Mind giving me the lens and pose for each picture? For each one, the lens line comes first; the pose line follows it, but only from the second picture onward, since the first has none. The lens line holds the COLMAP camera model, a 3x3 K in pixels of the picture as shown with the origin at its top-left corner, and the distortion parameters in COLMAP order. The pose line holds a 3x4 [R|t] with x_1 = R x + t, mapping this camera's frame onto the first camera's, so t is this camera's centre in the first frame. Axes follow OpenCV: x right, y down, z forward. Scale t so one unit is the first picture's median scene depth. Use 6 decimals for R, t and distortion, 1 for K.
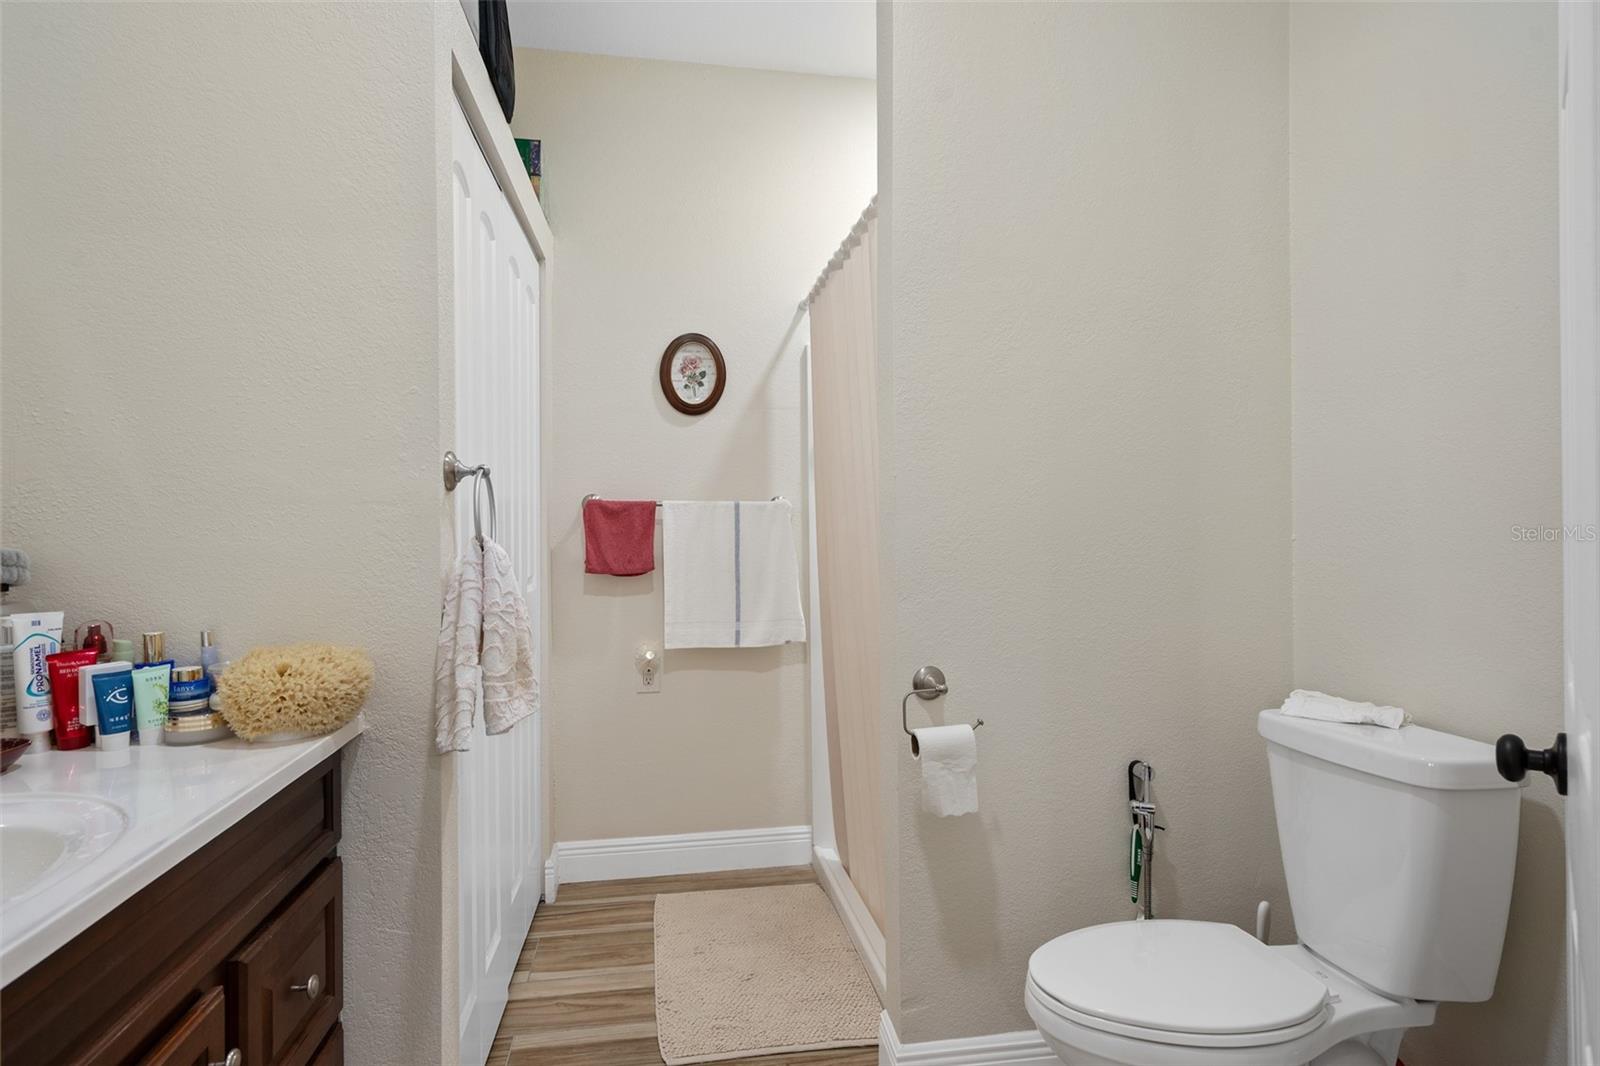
lens RADIAL K [[851.5, 0, 798.3], [0, 851.5, 523.7], [0, 0, 1]] dist [0.001078, 0.003822]
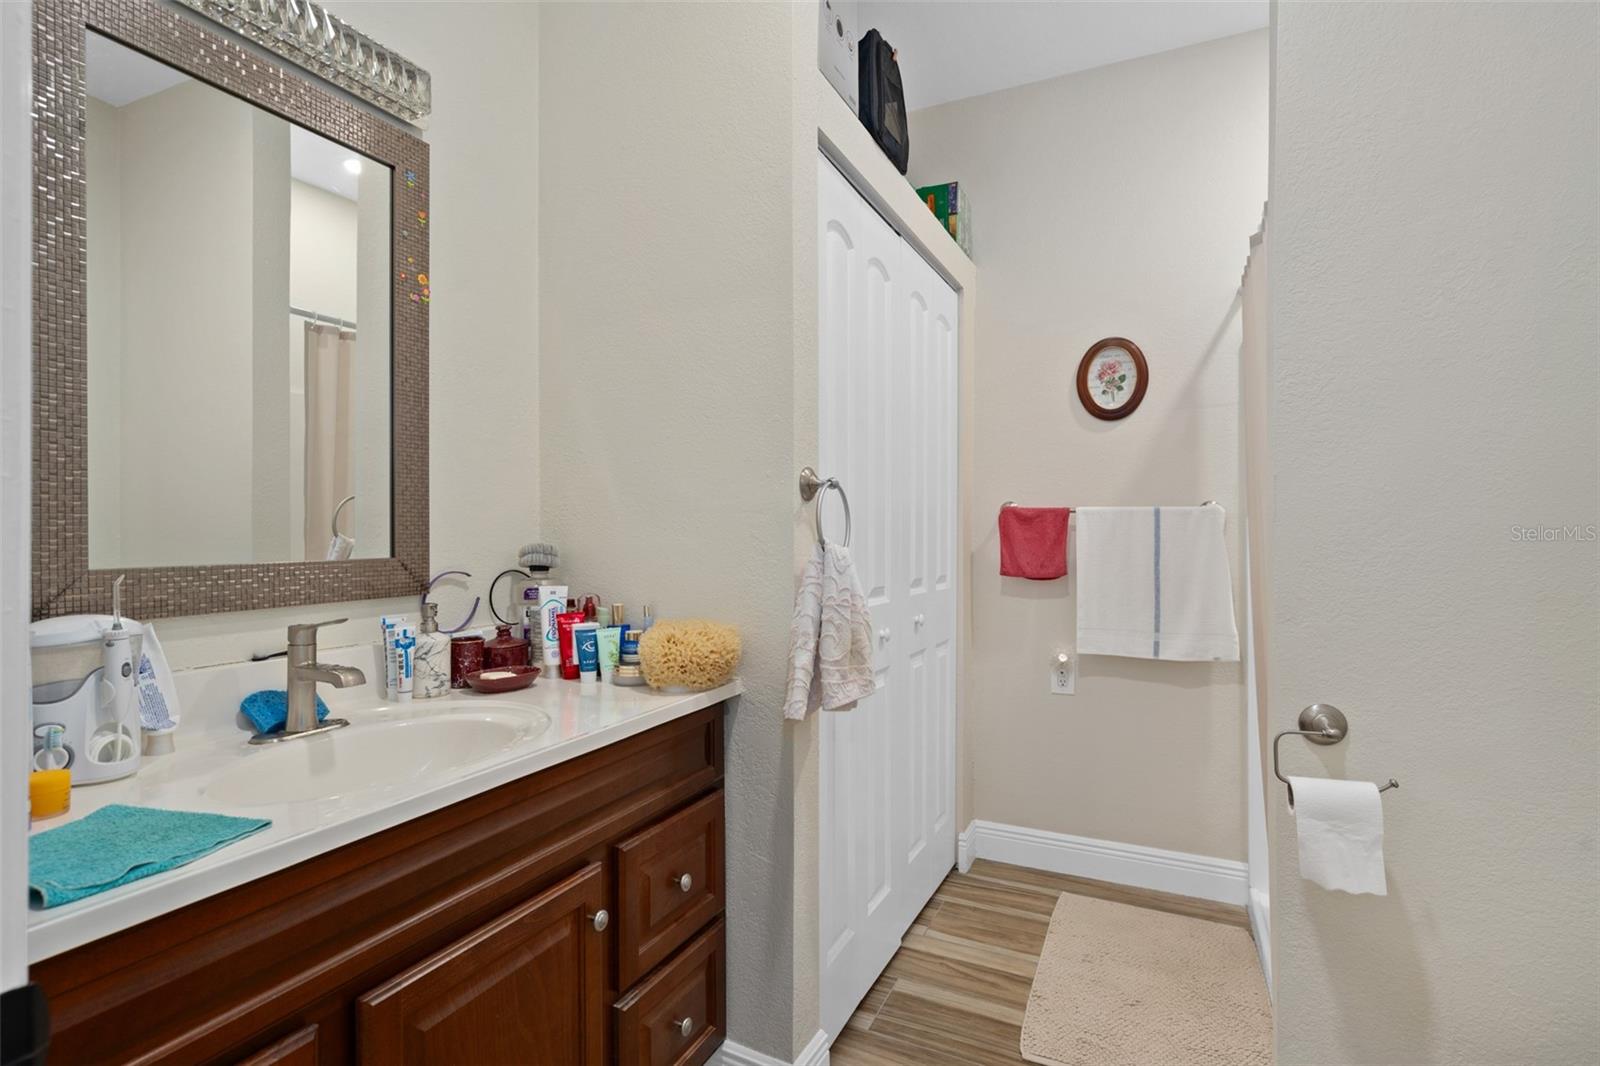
lens RADIAL K [[773.4, 0, 800.8], [0, 773.4, 535.3], [0, 0, 1]] dist [0.003014, 0.000800]
pose [[0.815757, 0.010226, -0.578305, 0.147604], [-0.005741, 0.999938, 0.009583, -0.000694], [0.578367, -0.004498, 0.815765, 0.080267]]
